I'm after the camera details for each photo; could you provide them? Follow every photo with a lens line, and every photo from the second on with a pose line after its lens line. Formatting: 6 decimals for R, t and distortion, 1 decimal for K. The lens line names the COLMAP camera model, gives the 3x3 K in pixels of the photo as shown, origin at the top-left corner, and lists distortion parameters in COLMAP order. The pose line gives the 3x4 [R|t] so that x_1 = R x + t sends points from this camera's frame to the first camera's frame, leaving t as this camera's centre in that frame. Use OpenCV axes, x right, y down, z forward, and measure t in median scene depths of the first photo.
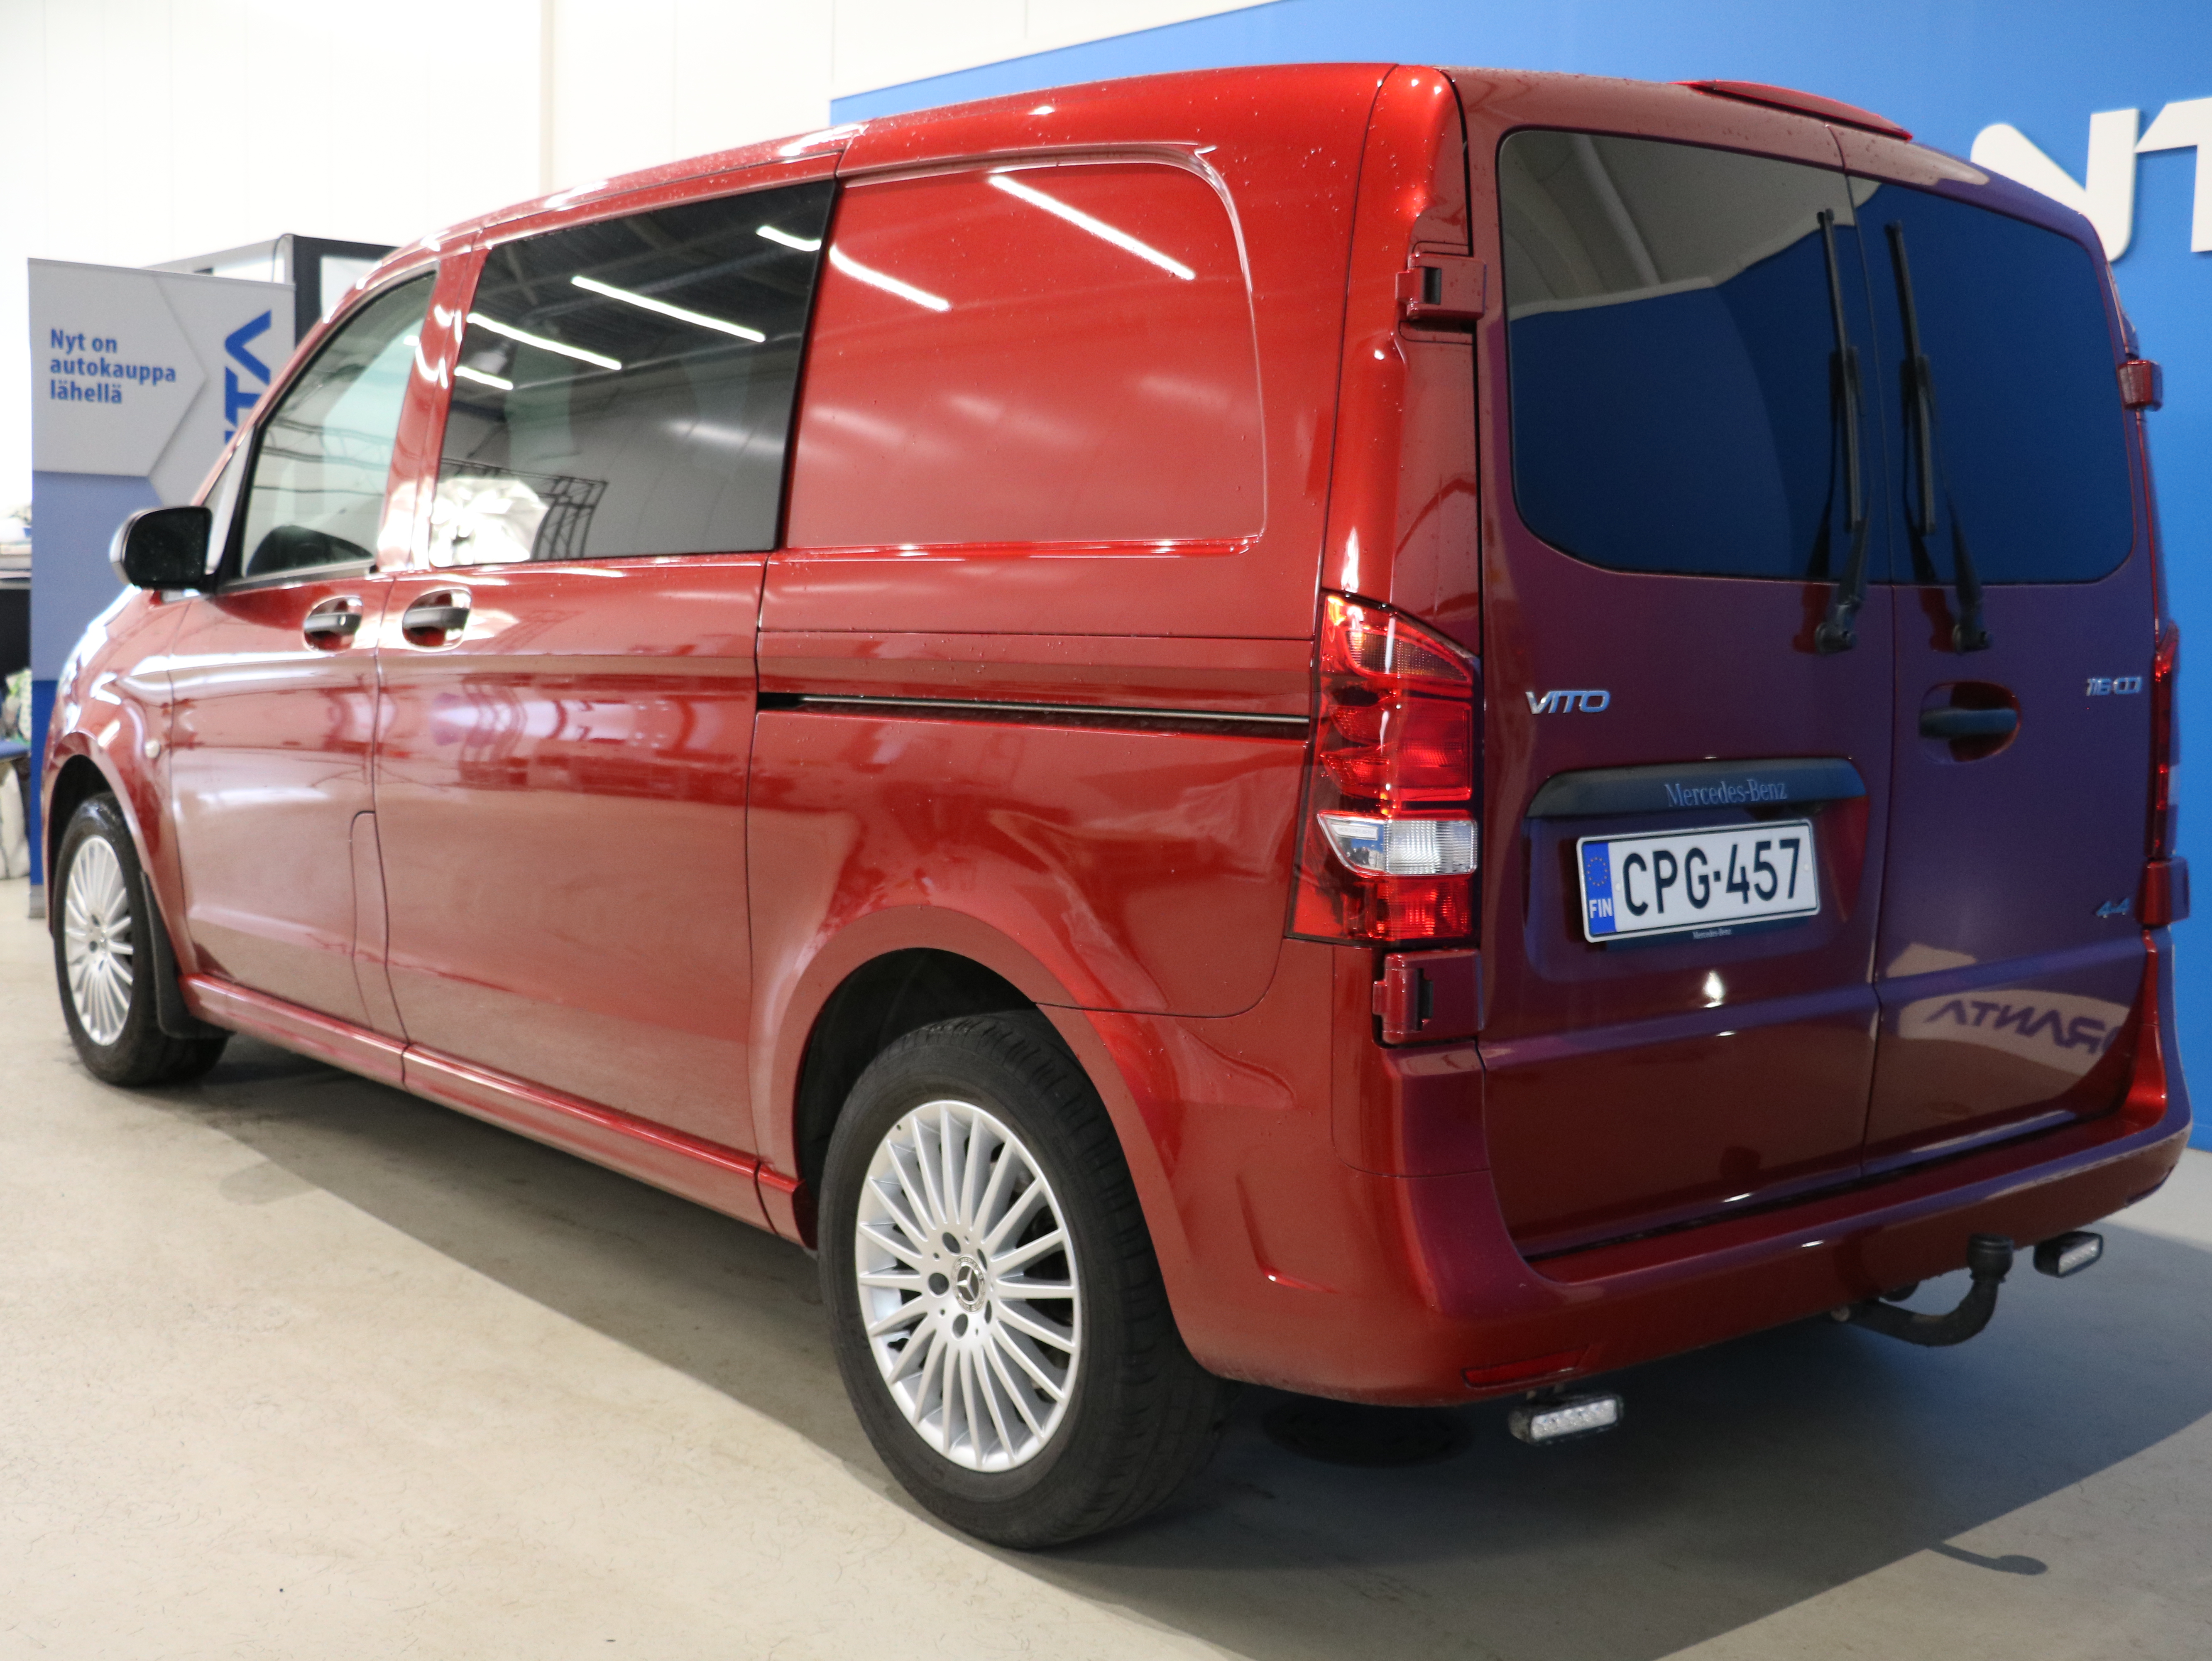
lens RADIAL K [[2343.4, 0, 1106.0], [0, 2343.4, 830.5], [0, 0, 1]] dist [0.008627, 0.017187]
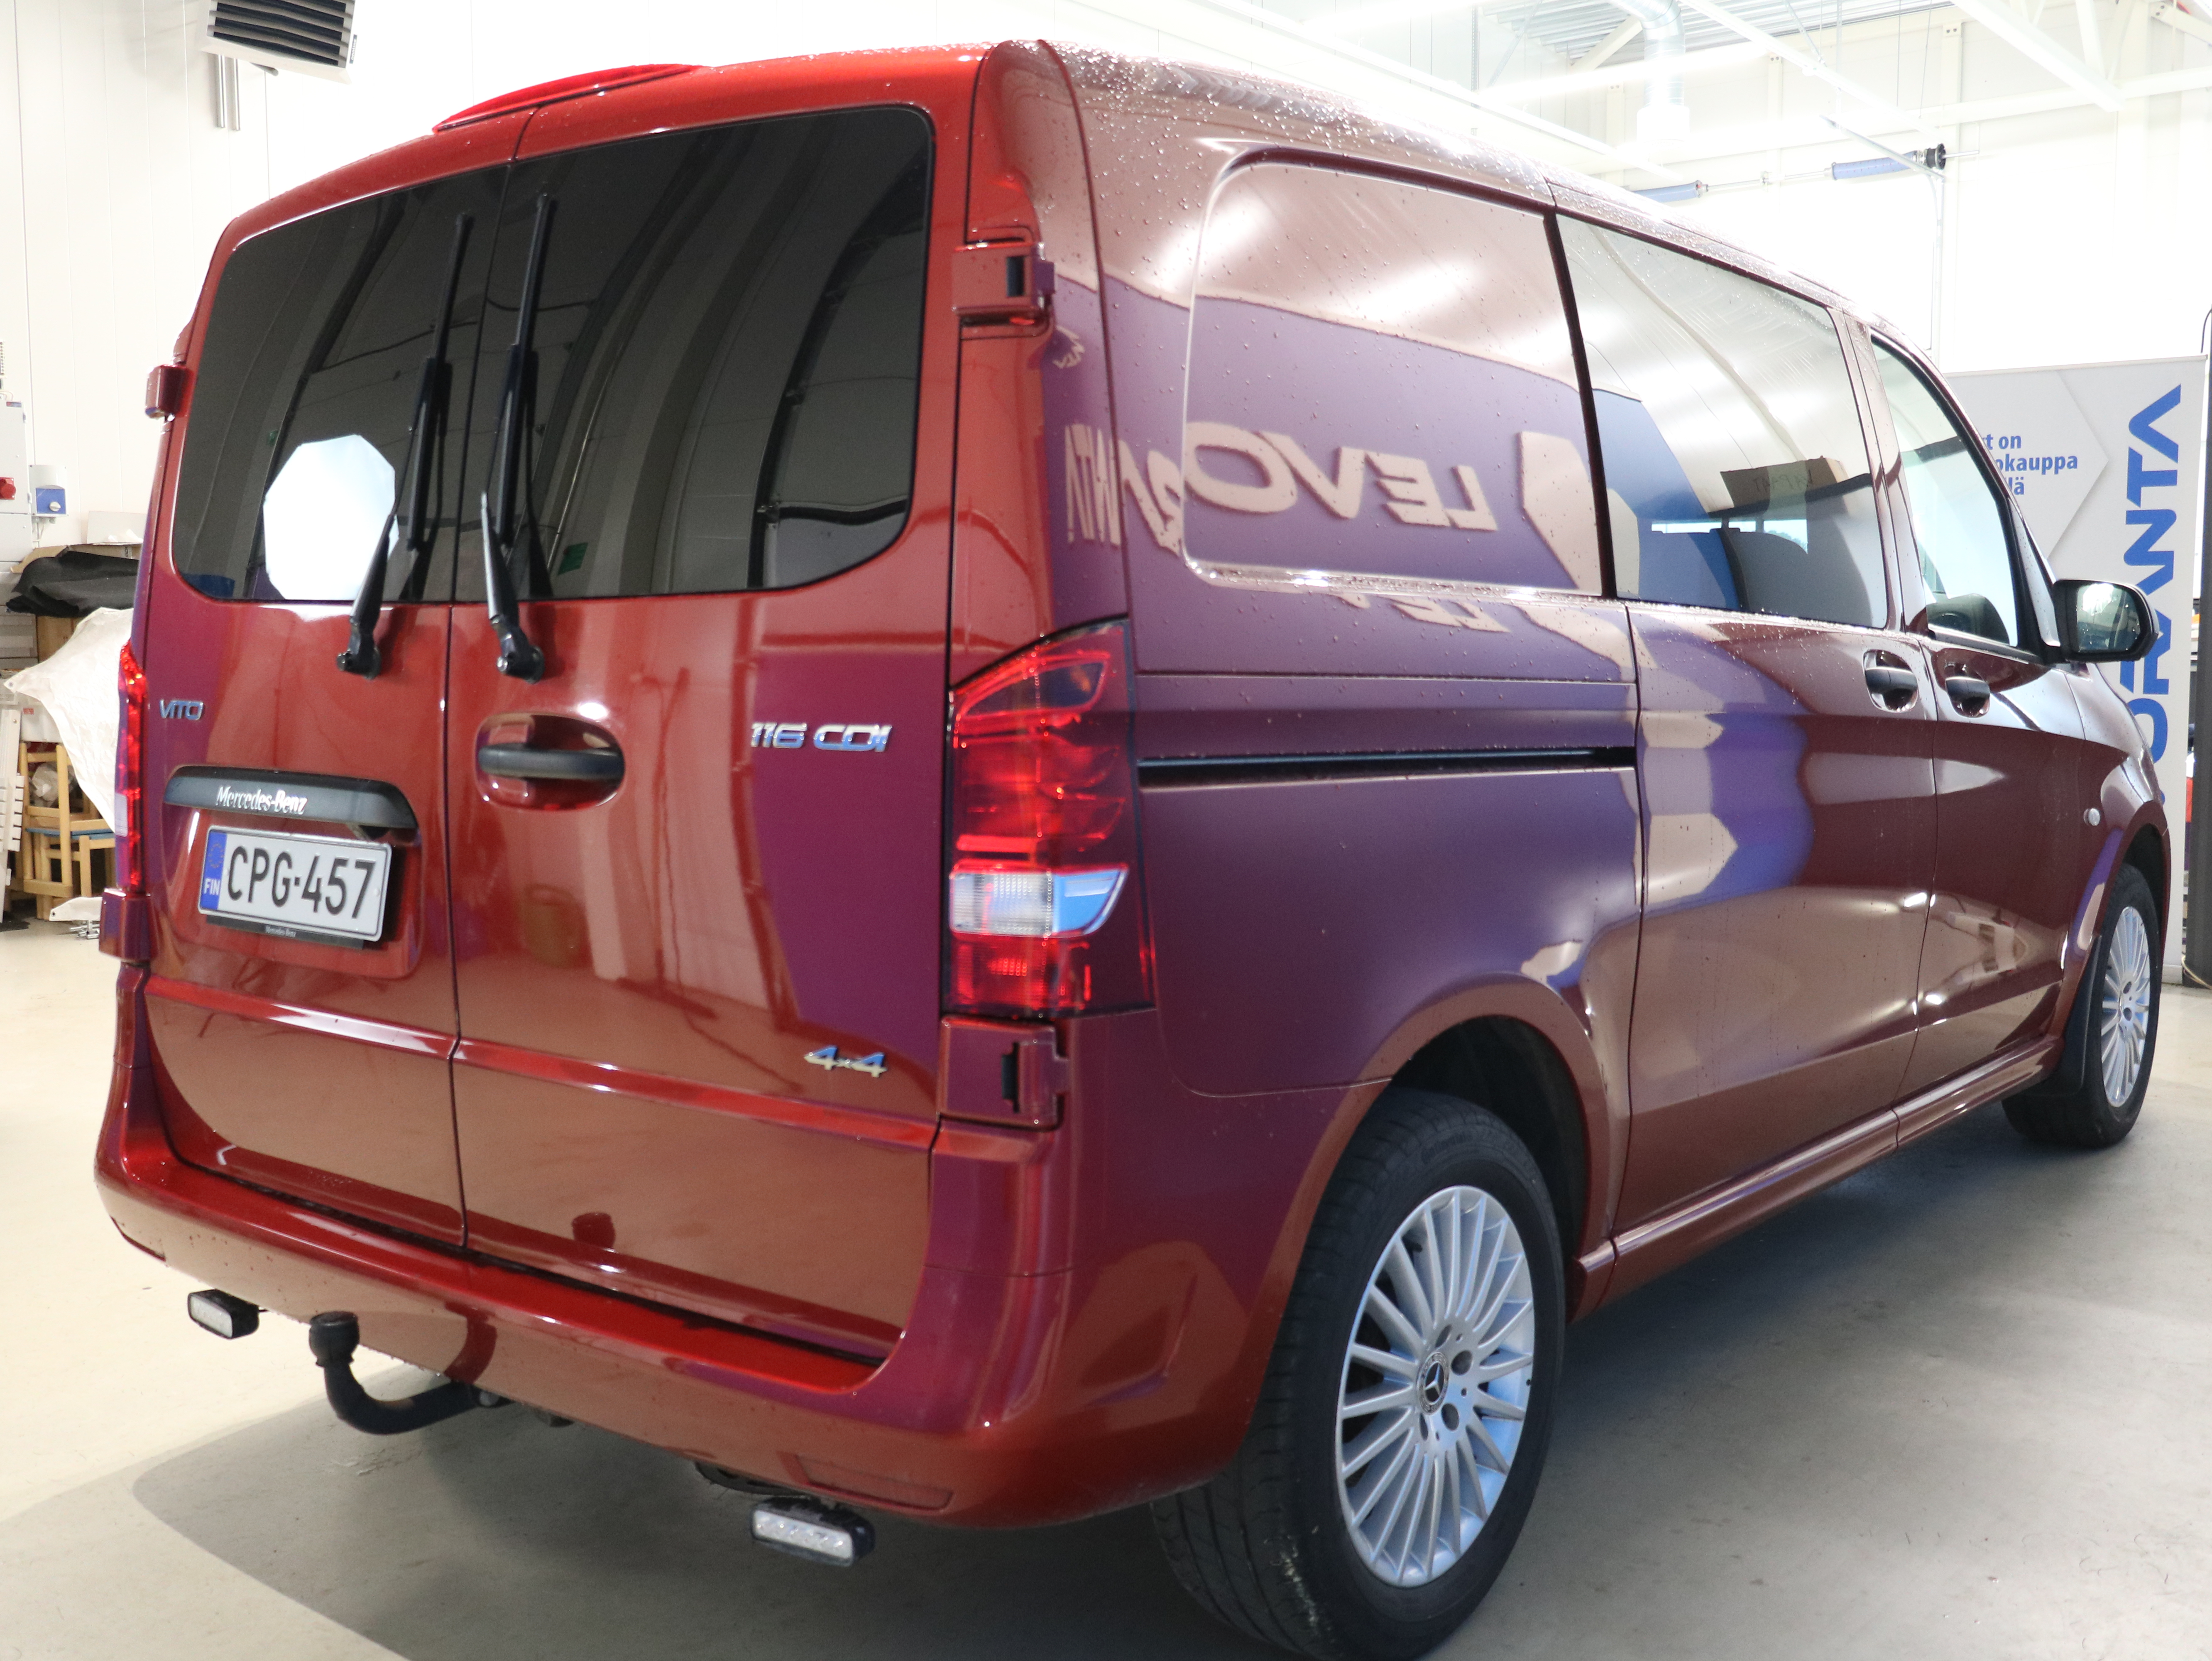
lens RADIAL K [[2211.5, 0, 1106.0], [0, 2211.5, 830.5], [0, 0, 1]] dist [-0.000386, -0.005133]
pose [[0.197008, 0.062459, -0.978410, 1.304556], [-0.106615, 0.993415, 0.041949, -0.084497], [0.974588, 0.096049, 0.202369, 1.137374]]
